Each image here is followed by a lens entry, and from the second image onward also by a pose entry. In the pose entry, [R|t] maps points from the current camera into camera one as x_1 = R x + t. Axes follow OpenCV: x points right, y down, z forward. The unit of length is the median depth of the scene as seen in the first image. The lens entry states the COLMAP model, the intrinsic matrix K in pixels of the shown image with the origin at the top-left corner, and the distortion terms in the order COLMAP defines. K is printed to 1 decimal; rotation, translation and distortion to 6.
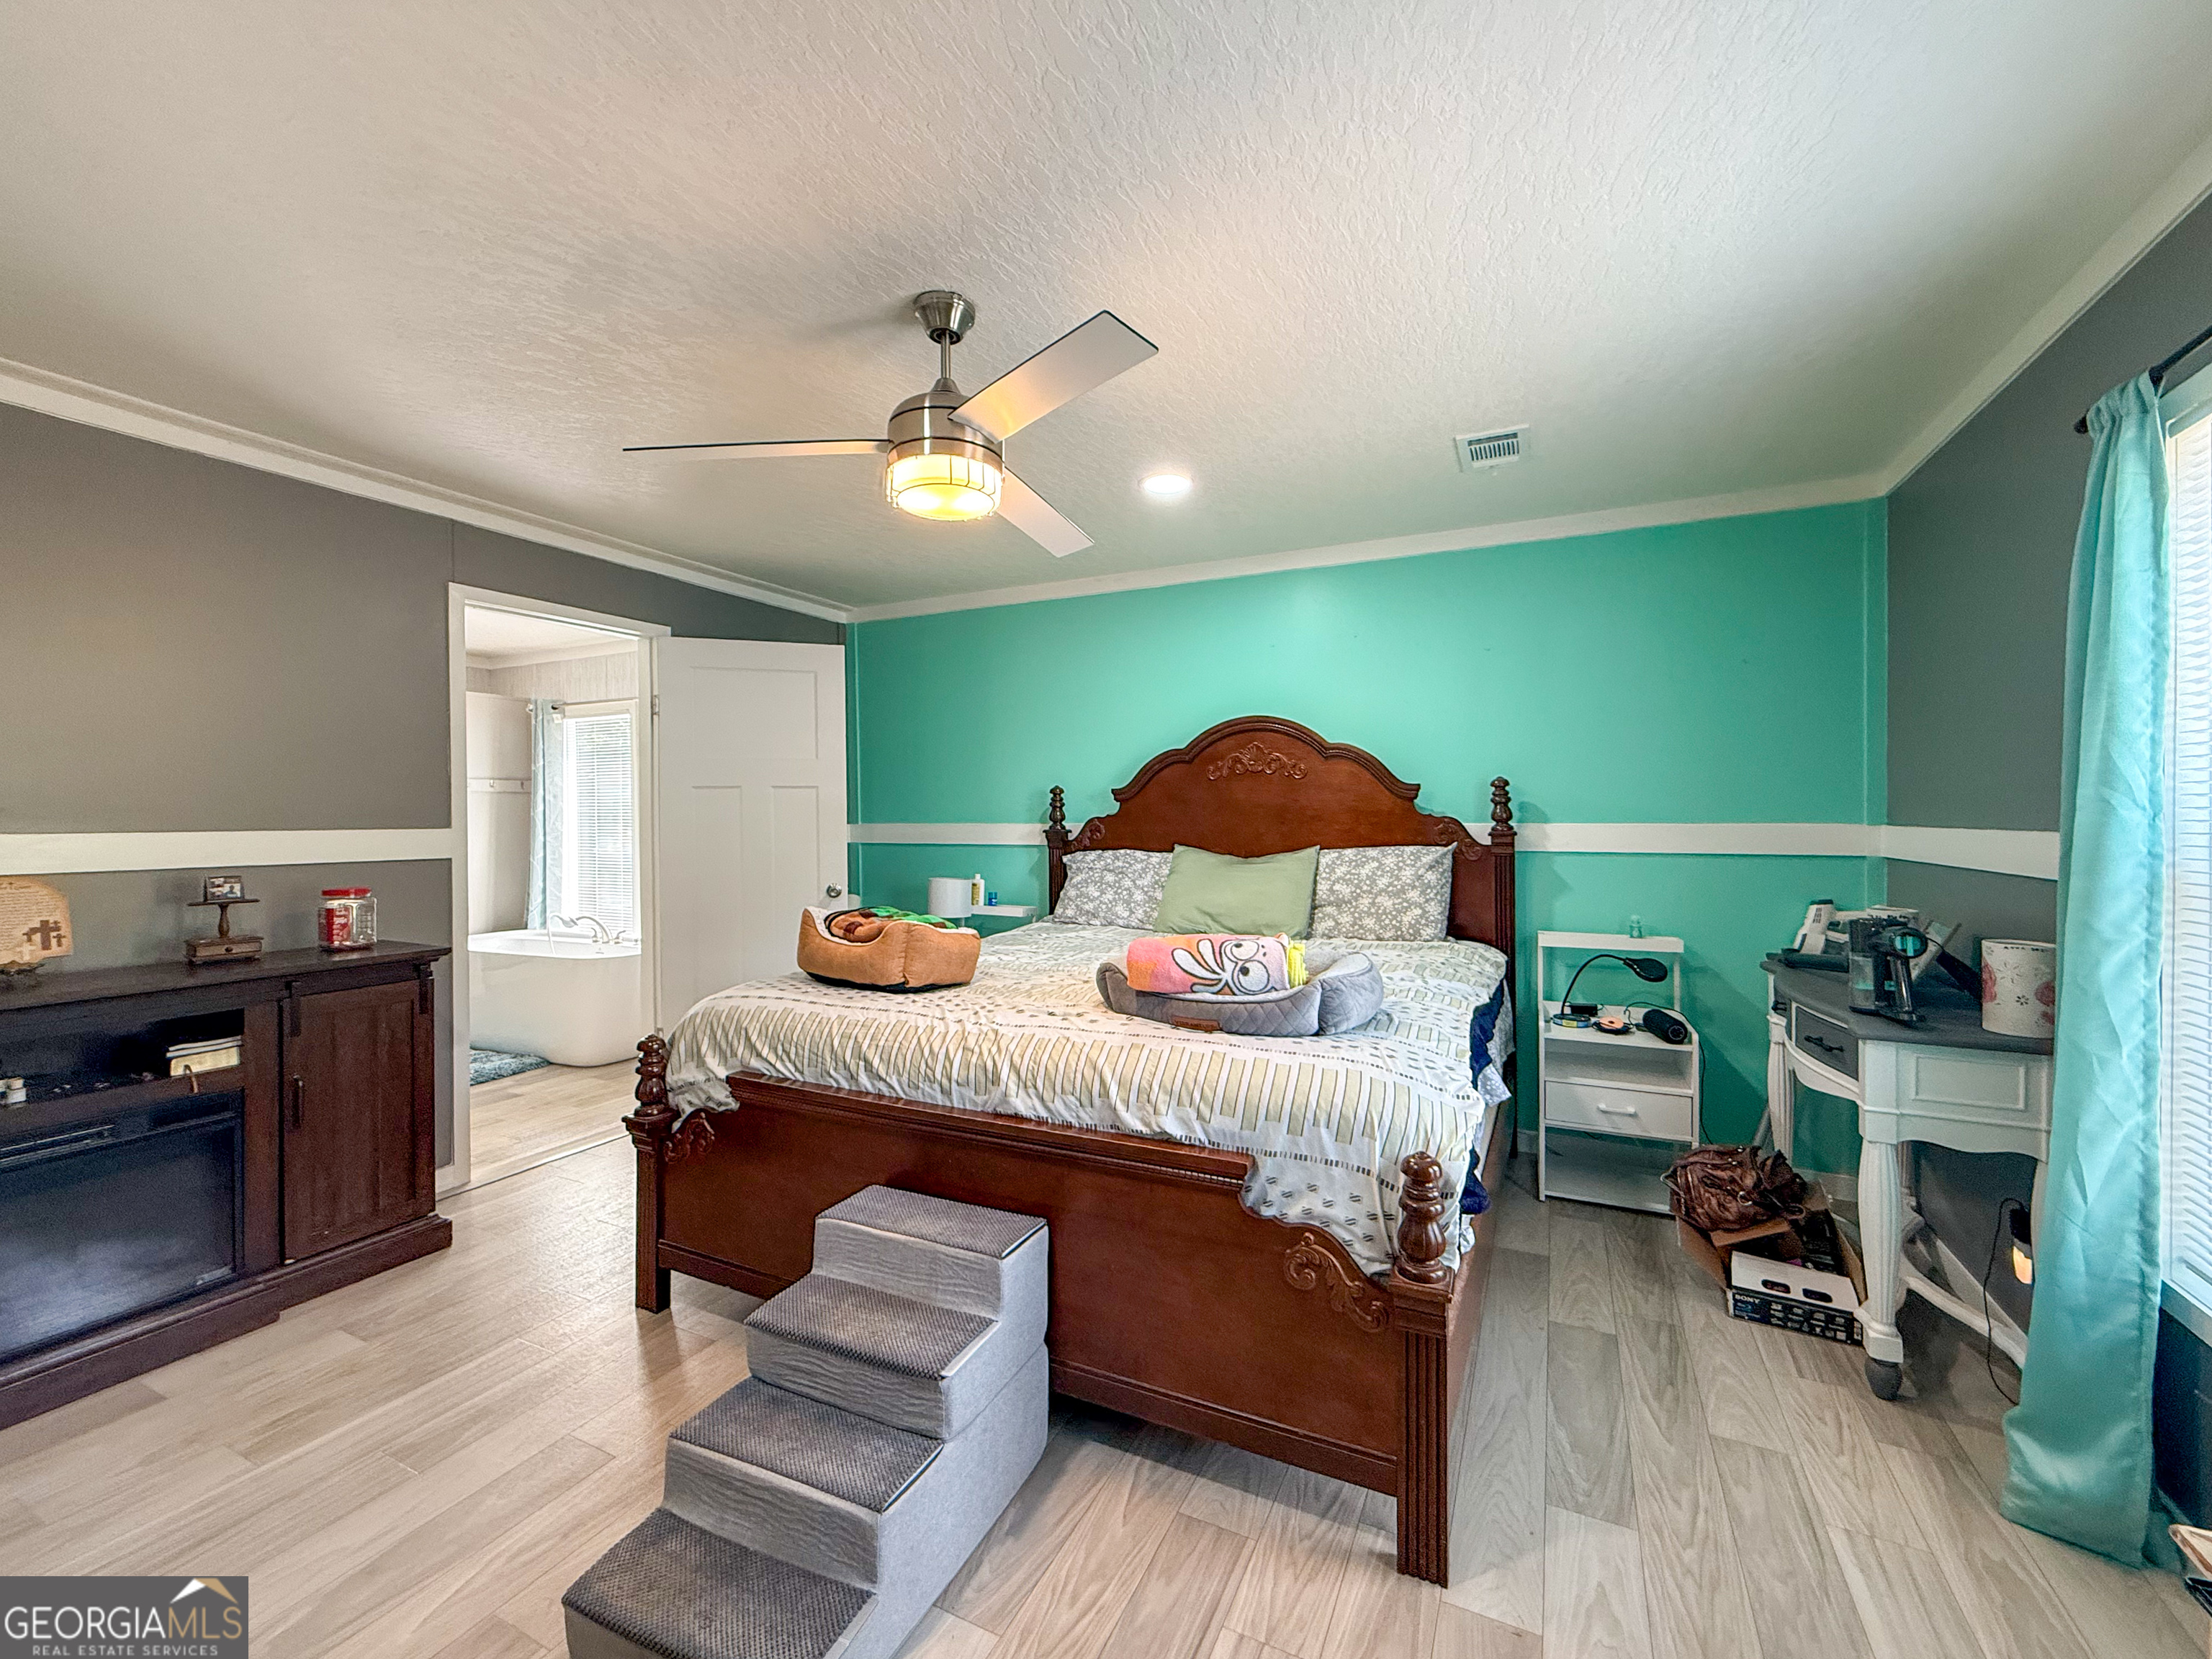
lens RADIAL K [[906.4, 0, 1093.4], [0, 906.4, 817.5], [0, 0, 1]] dist [0.004314, -0.001017]
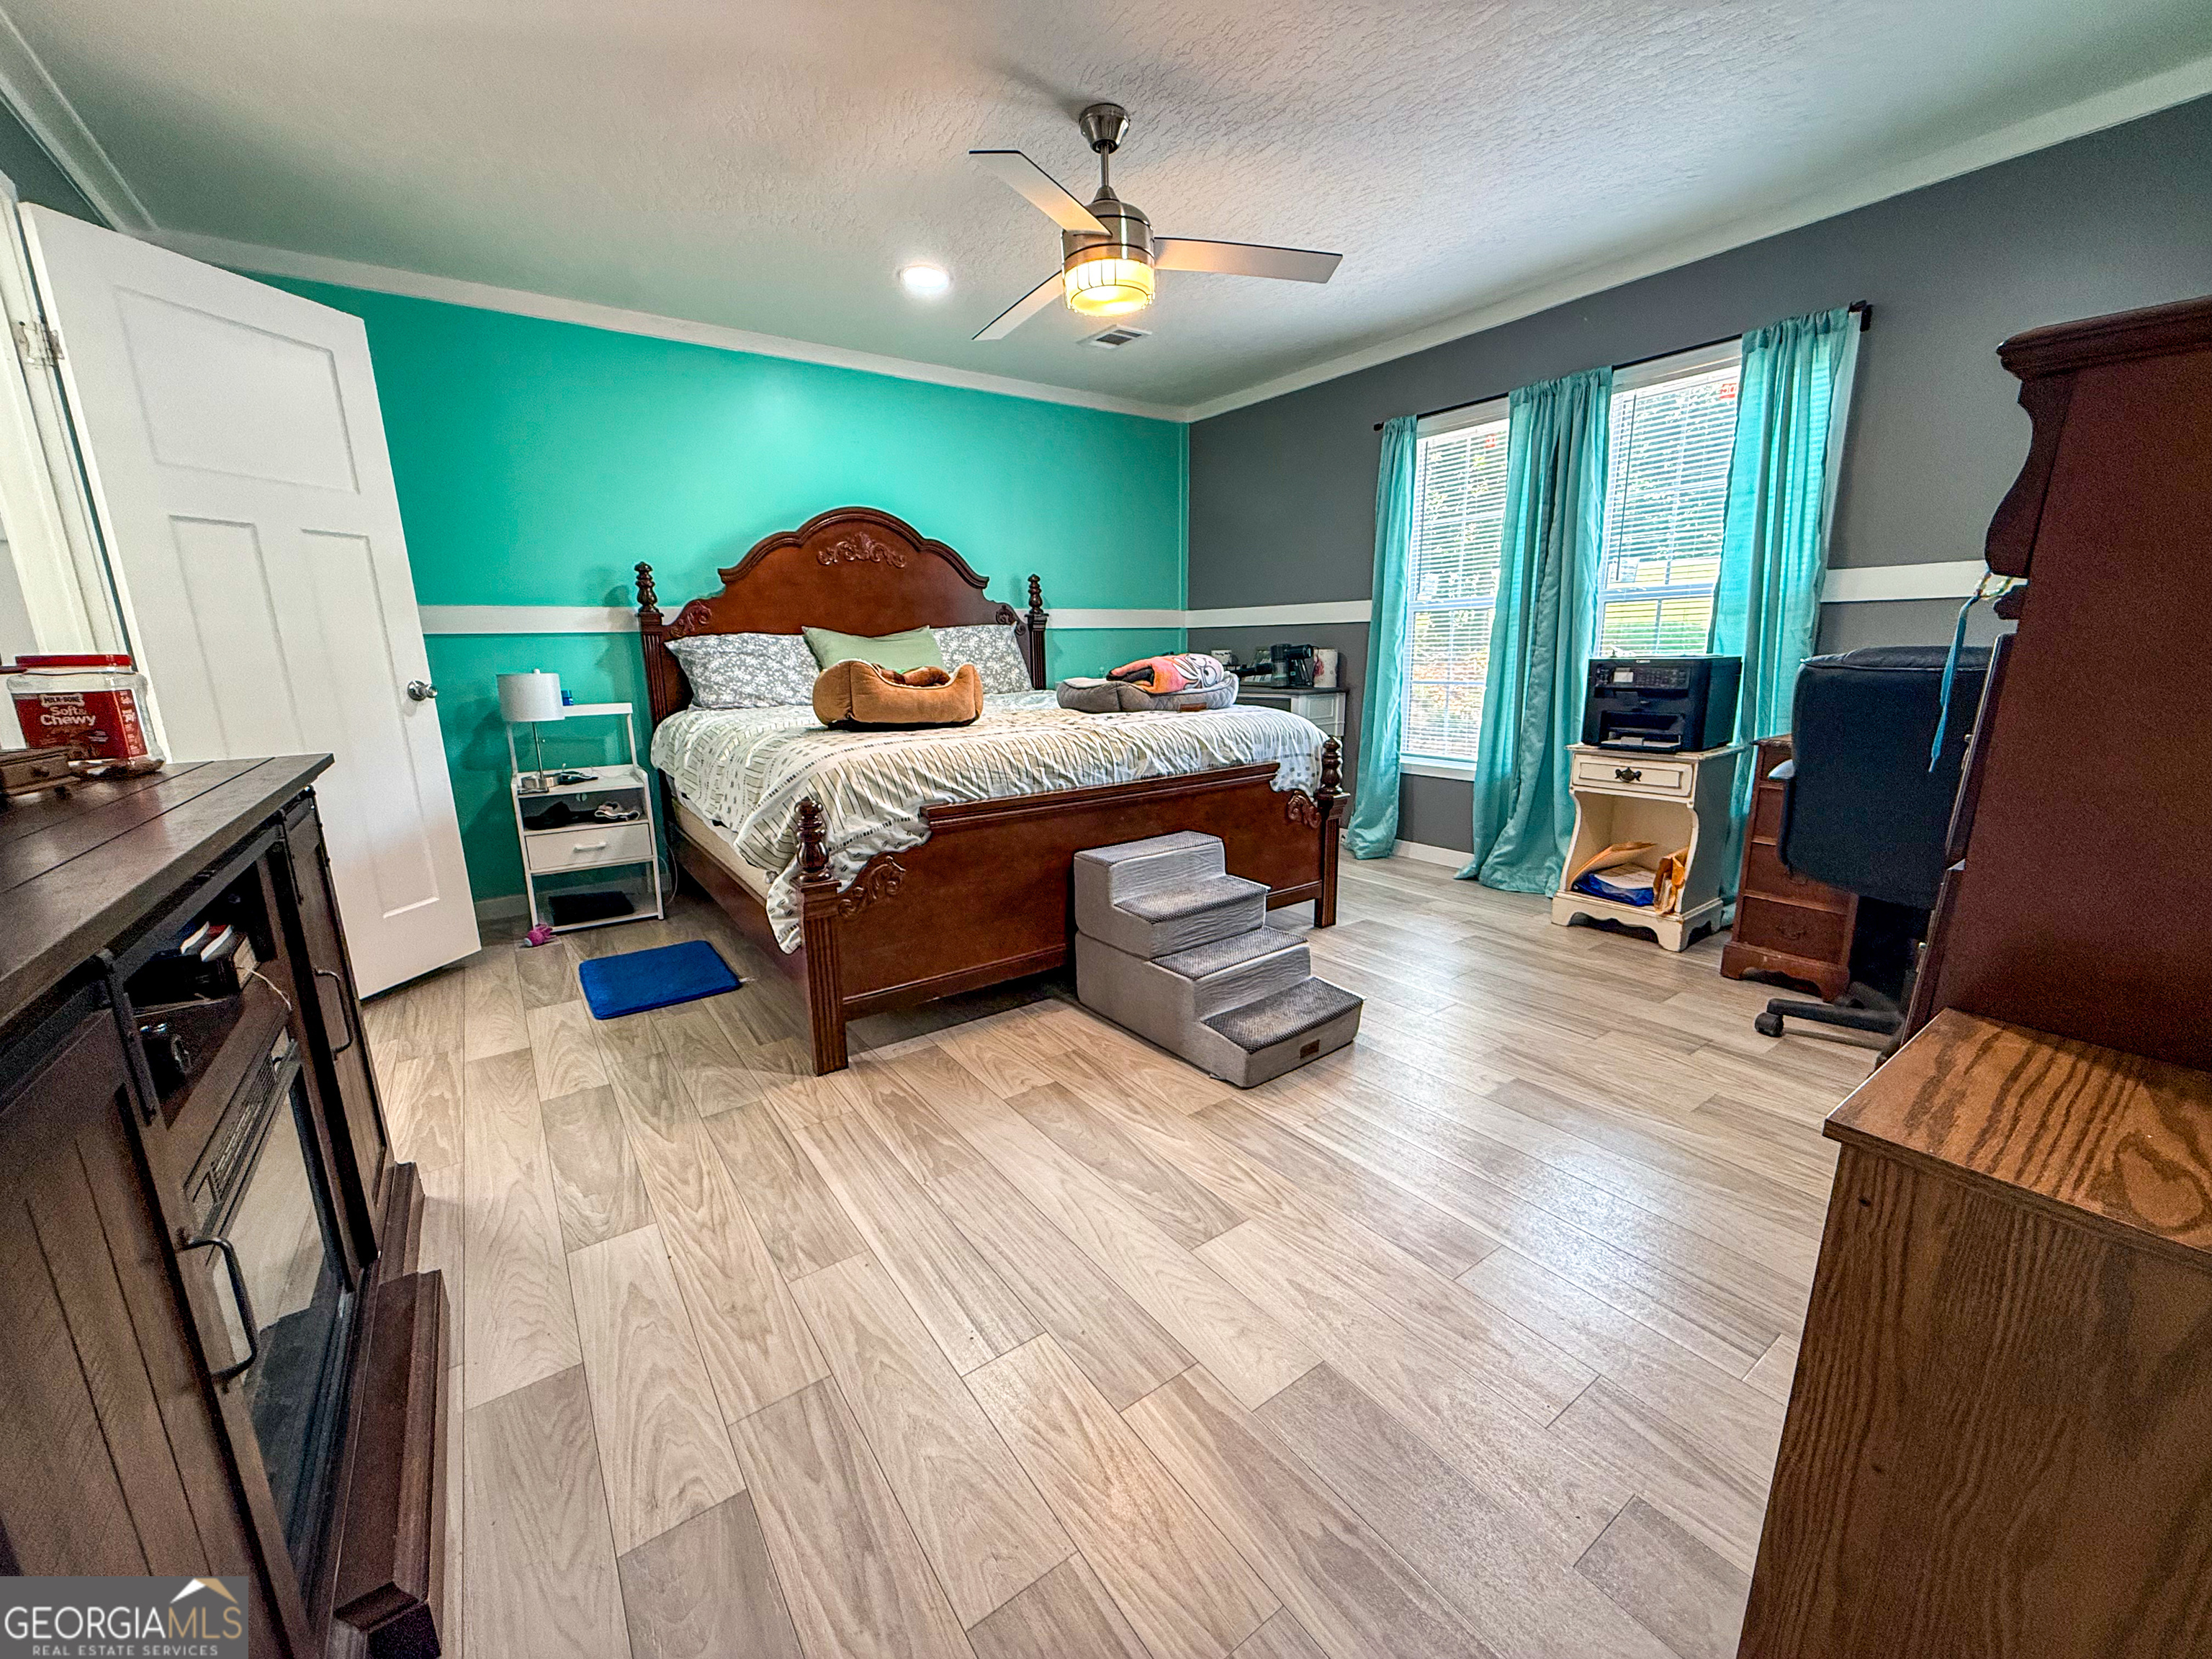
lens RADIAL K [[906.4, 0, 1095.7], [0, 906.4, 843.7], [0, 0, 1]] dist [0.004314, -0.001017]
pose [[0.468206, -0.195739, 0.861667, -0.847907], [0.020044, 0.977258, 0.211106, 0.072685], [-0.883392, -0.081570, 0.461481, 0.233949]]
